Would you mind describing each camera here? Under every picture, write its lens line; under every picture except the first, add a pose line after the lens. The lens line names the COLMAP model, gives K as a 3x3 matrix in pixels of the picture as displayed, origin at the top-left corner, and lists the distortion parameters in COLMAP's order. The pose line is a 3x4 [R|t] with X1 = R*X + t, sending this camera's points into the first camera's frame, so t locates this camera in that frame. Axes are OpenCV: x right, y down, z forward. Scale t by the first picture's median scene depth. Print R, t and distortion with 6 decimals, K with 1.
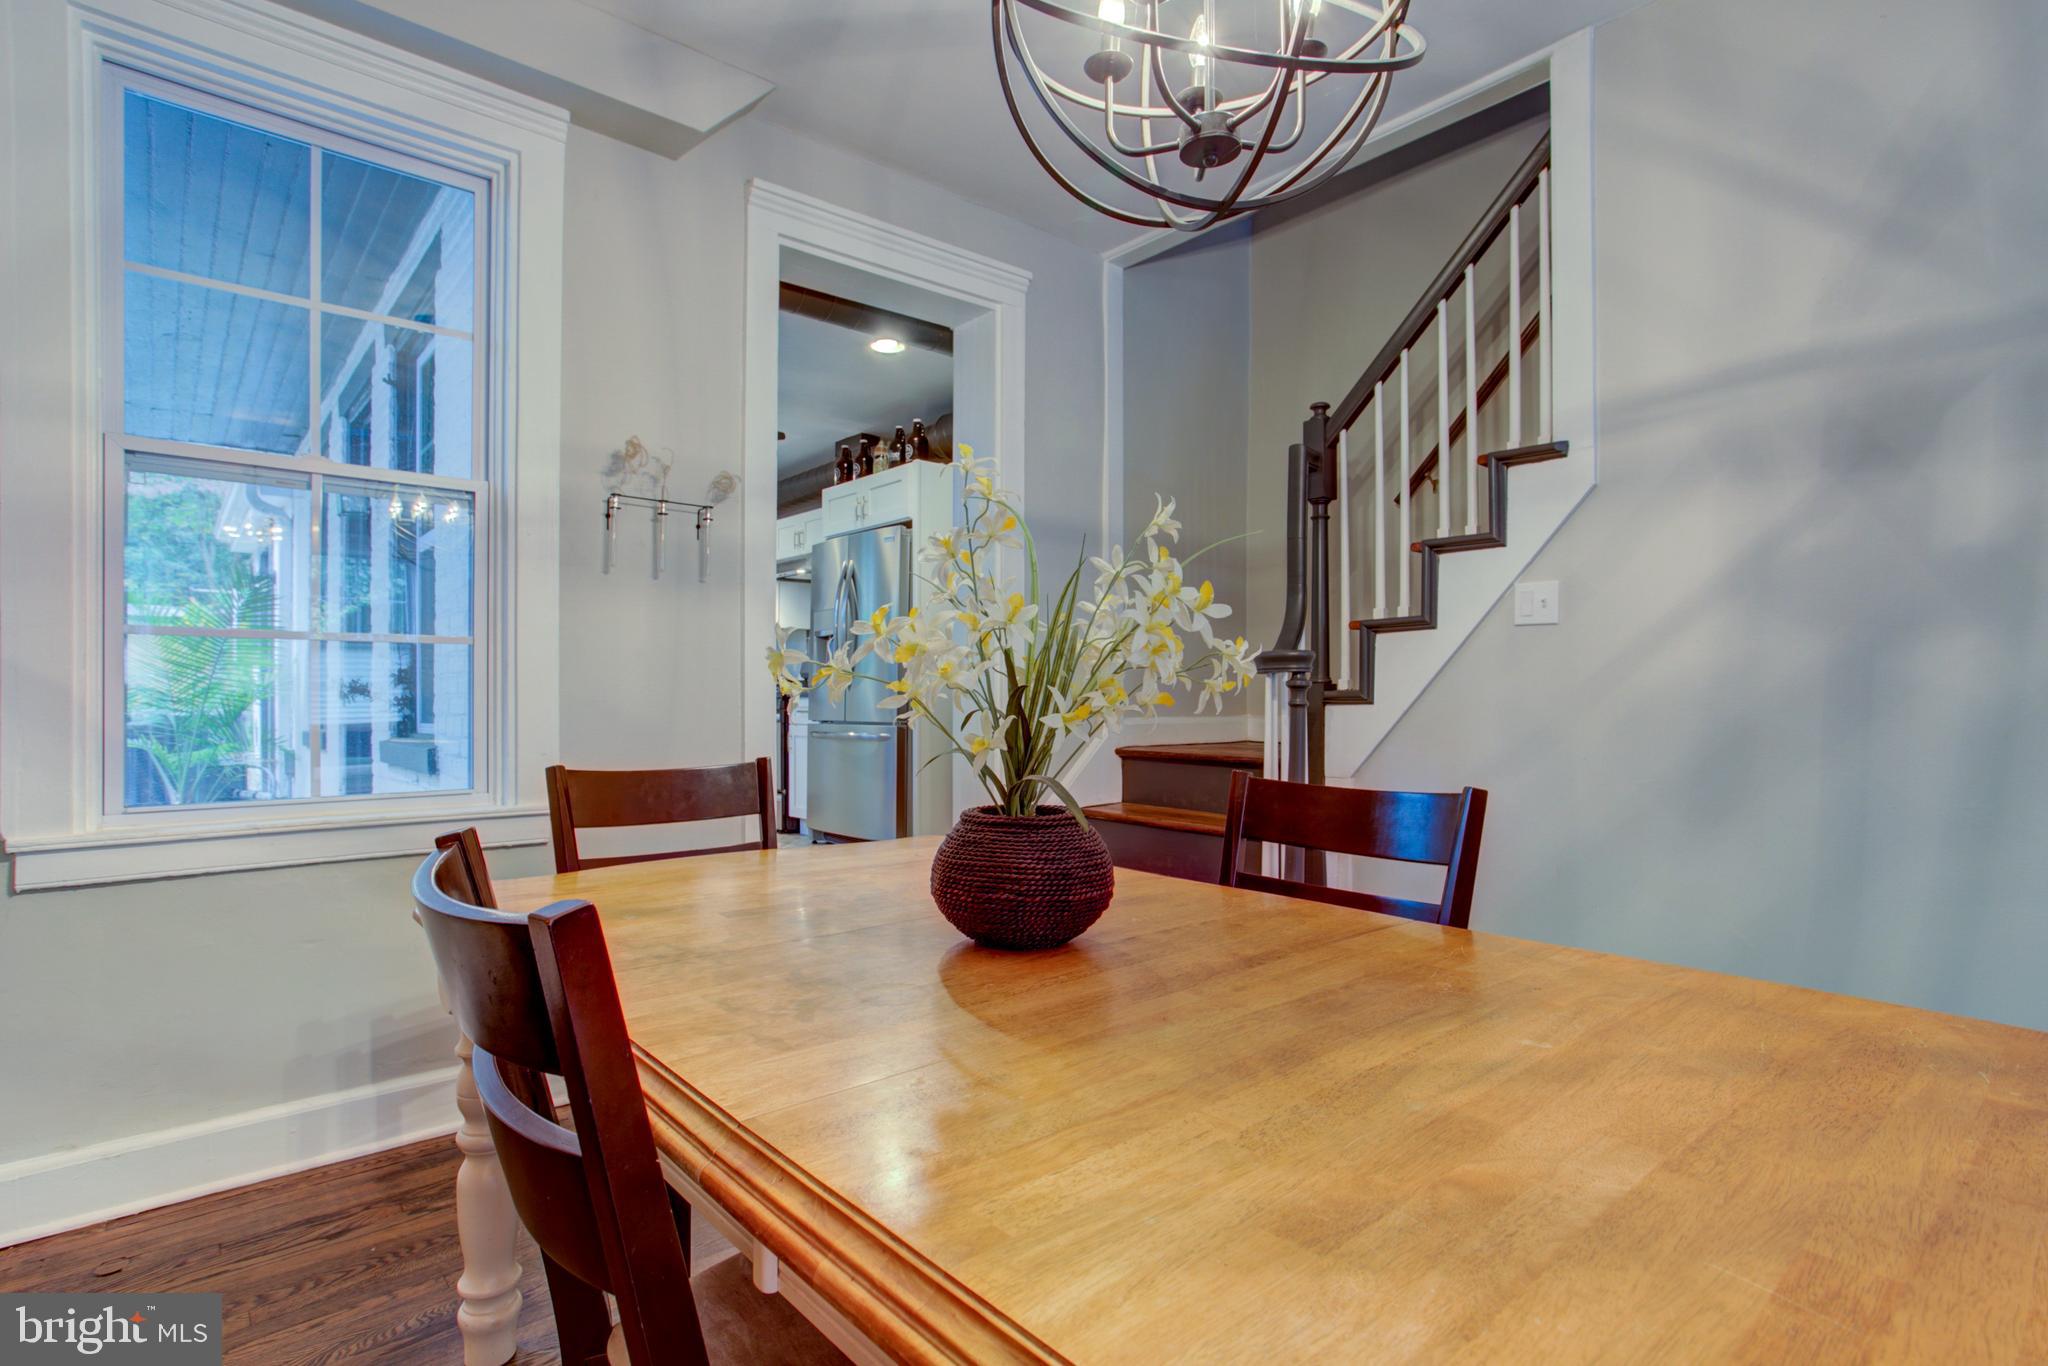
lens RADIAL K [[1006.6, 0, 1046.2], [0, 1006.6, 704.1], [0, 0, 1]] dist [-0.037307, 0.020026]
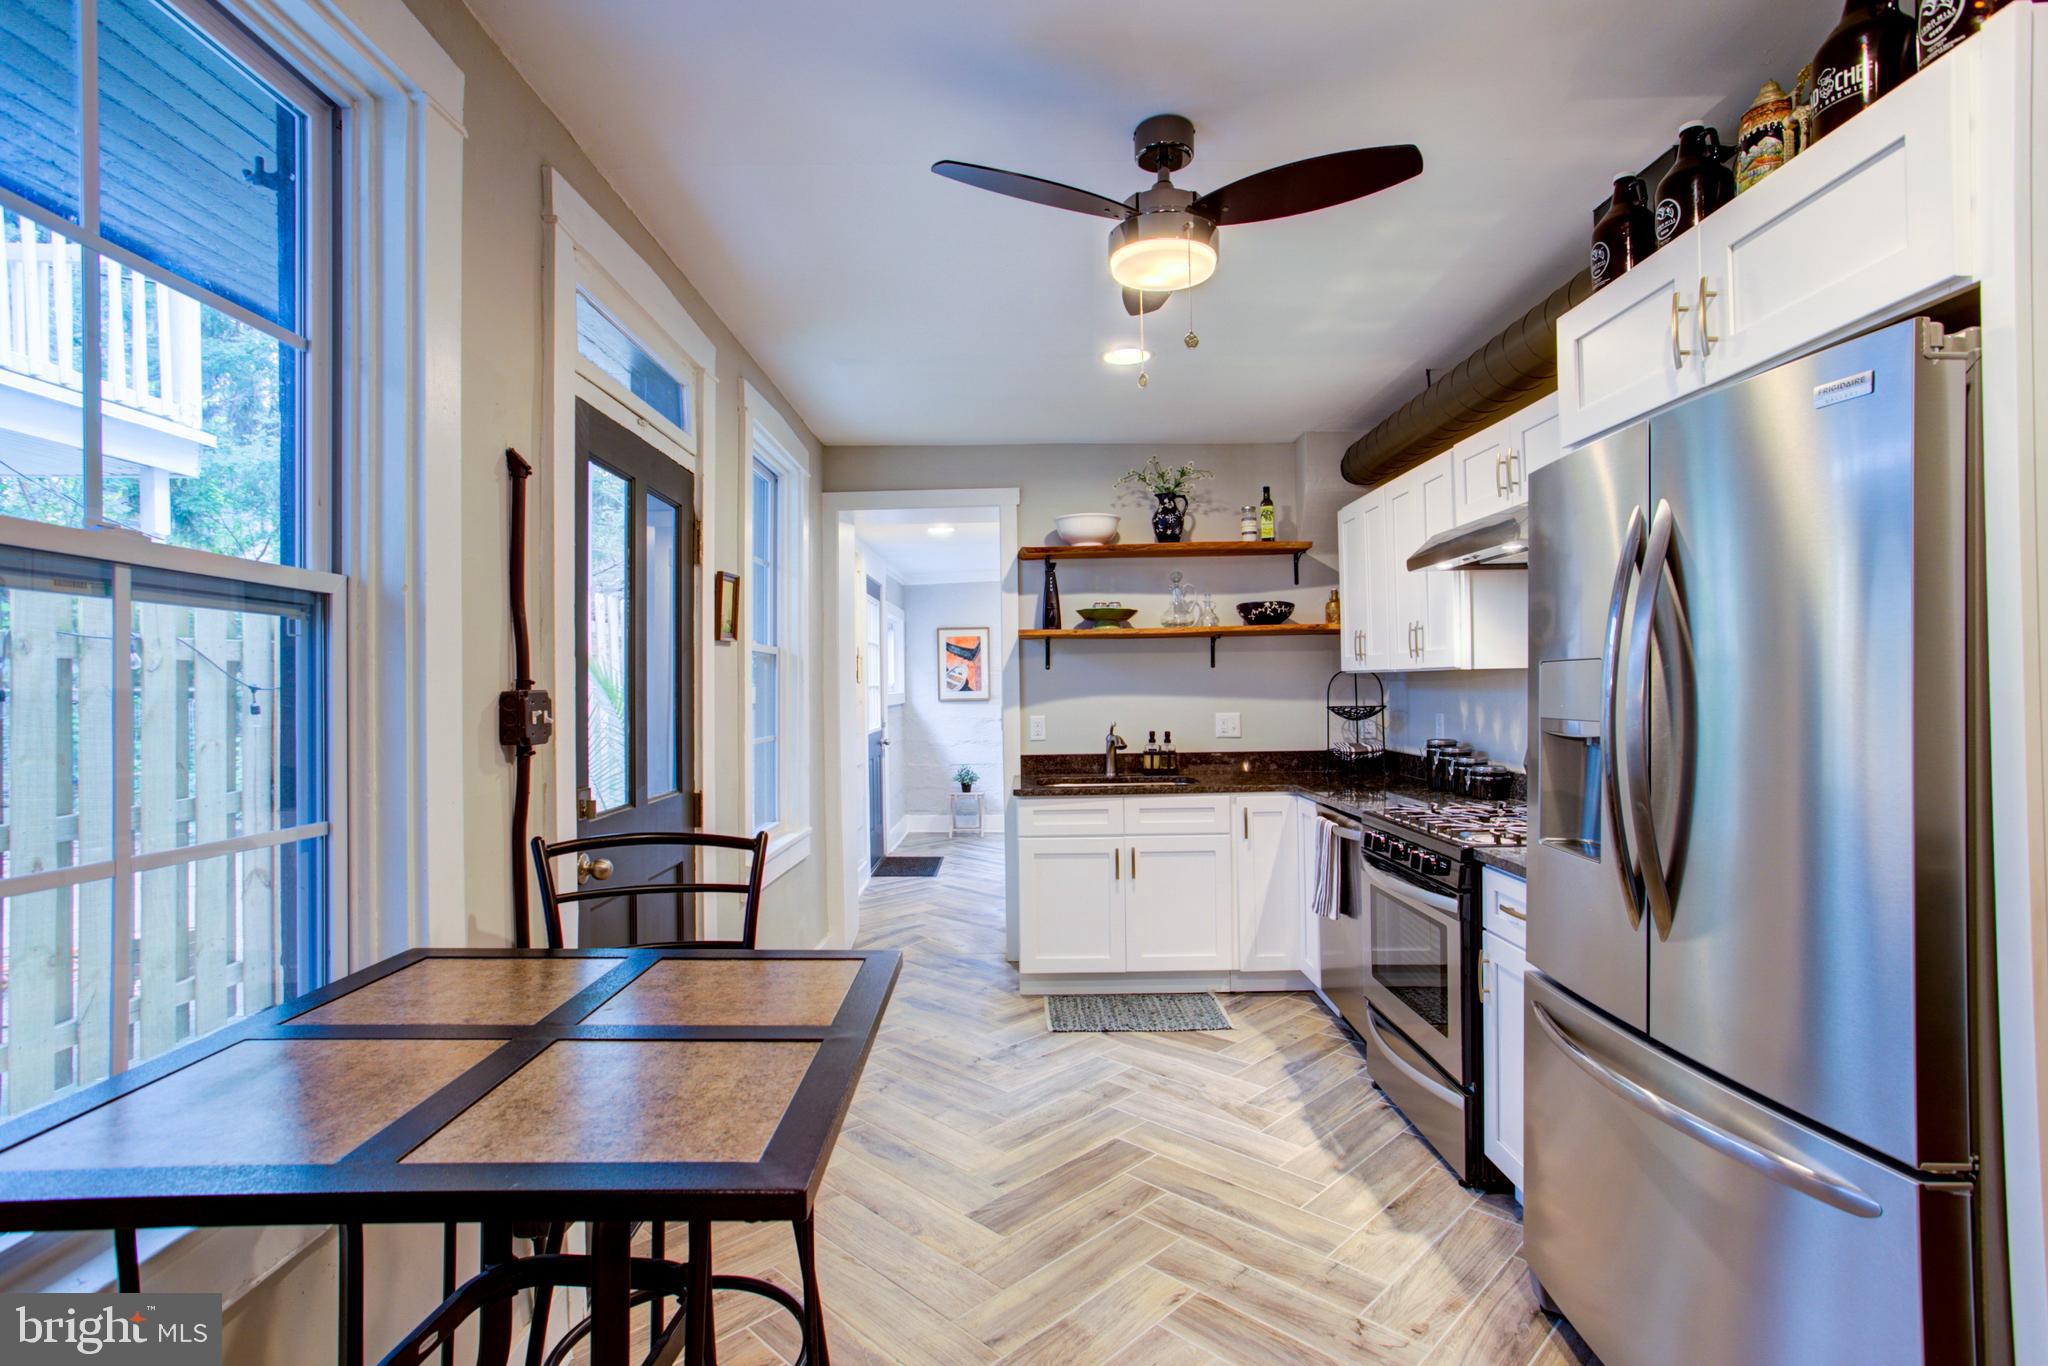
lens RADIAL K [[1006.6, 0, 1030.4], [0, 1006.6, 673.0], [0, 0, 1]] dist [-0.037307, 0.020026]
pose [[0.747478, -0.015335, -0.664109, -0.141312], [0.009338, 0.999877, -0.012578, -0.091568], [0.664220, 0.003200, 0.747530, 0.667349]]
